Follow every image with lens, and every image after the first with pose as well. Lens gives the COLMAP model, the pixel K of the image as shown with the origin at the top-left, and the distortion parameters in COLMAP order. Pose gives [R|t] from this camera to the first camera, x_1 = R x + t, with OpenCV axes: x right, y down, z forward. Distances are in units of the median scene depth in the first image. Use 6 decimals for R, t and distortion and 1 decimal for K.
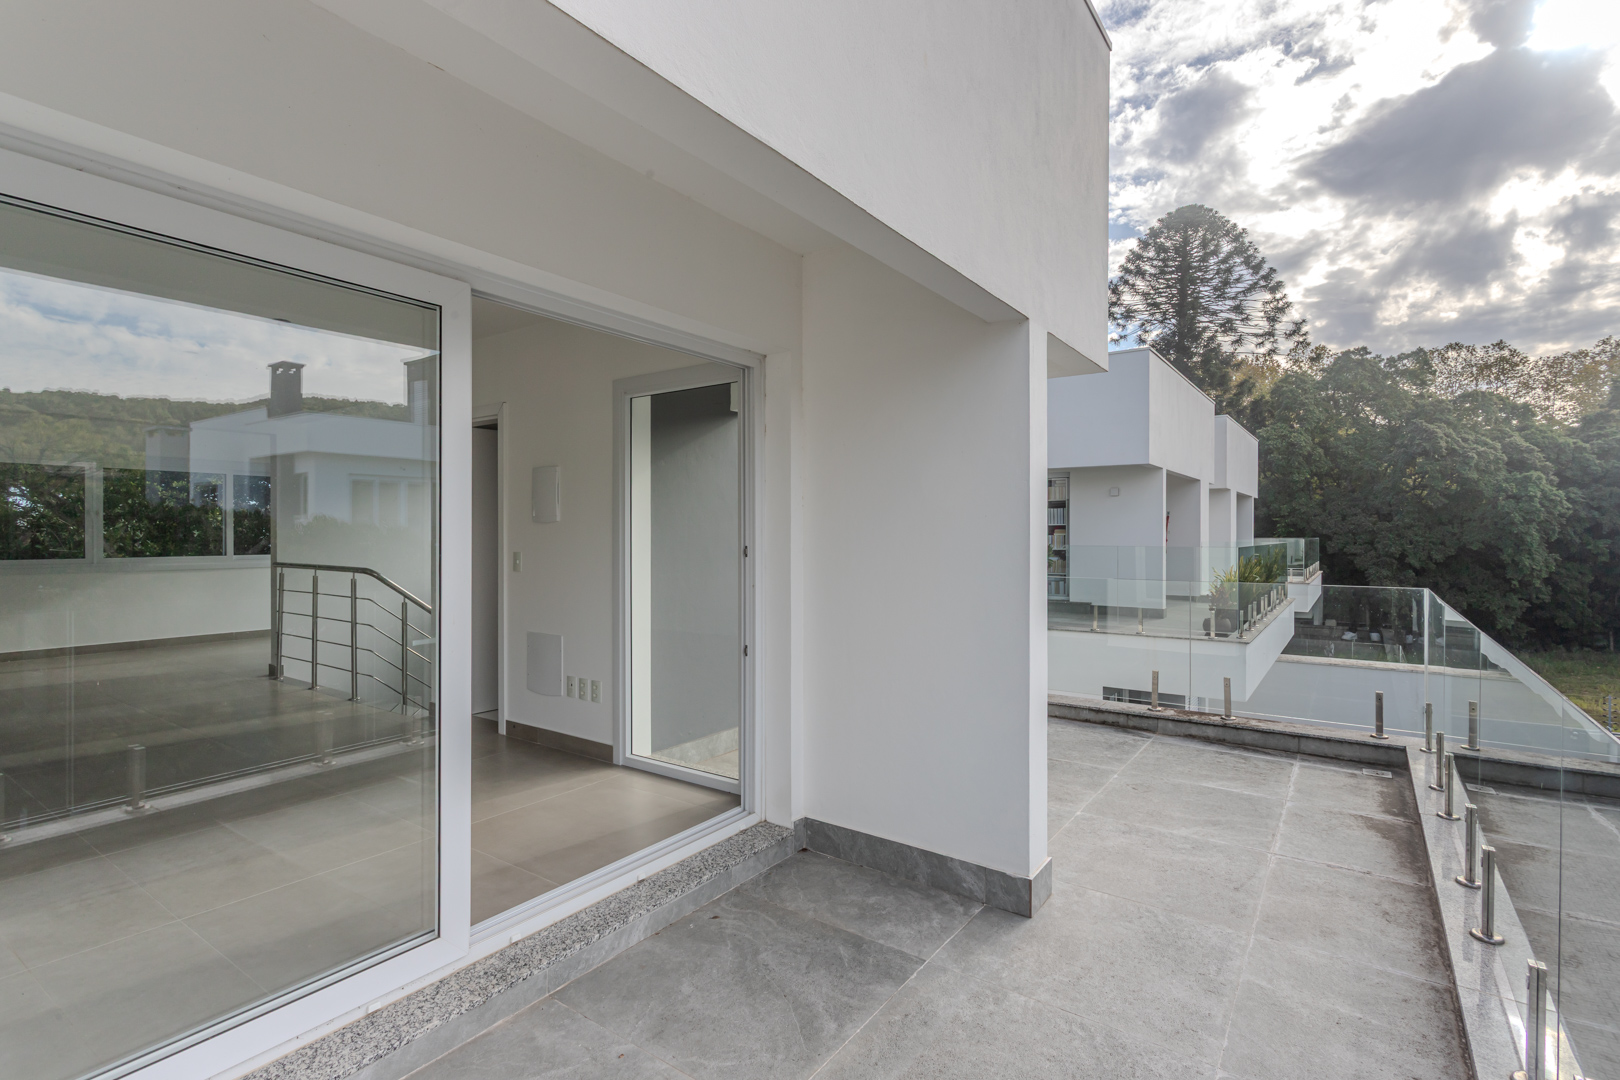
lens RADIAL K [[764.1, 0, 810.0], [0, 764.1, 540.0], [0, 0, 1]] dist [0.000214, 0.000976]
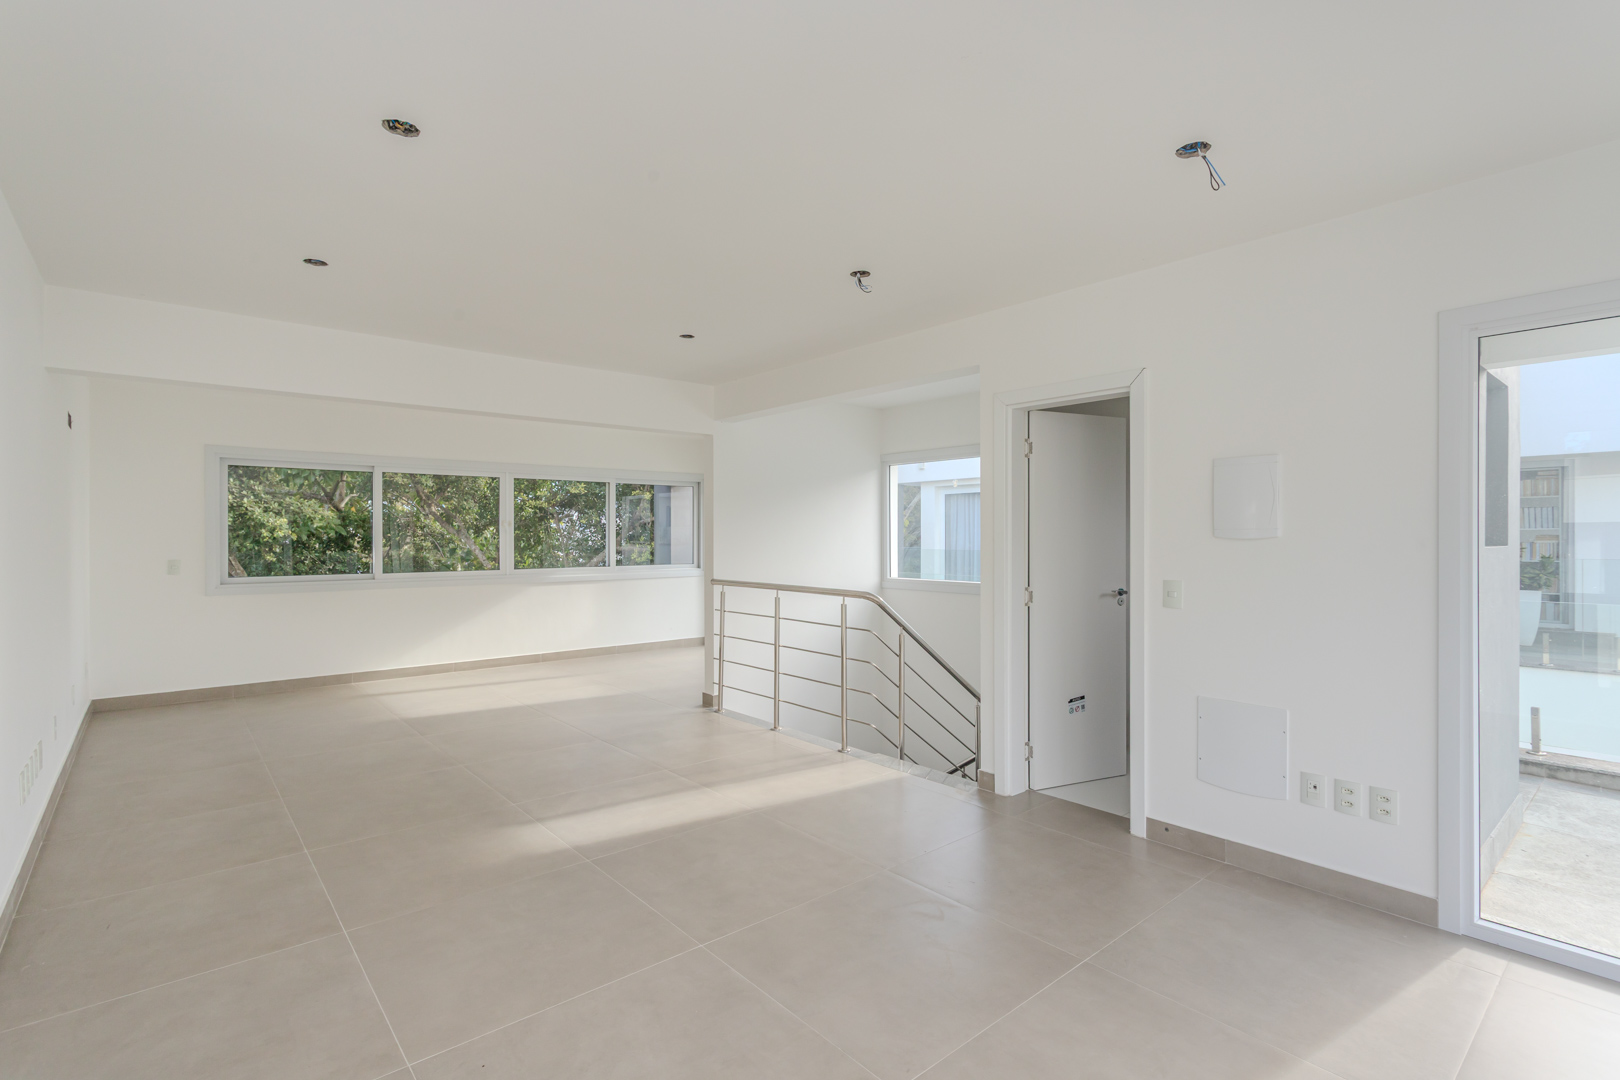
lens RADIAL K [[764.1, 0, 810.0], [0, 764.1, 540.0], [0, 0, 1]] dist [0.000214, 0.000976]
pose [[0.969686, -0.001903, -0.244348, -0.404458], [0.001404, 0.999997, -0.002215, -0.015002], [0.244352, 0.001805, 0.969685, 0.183682]]
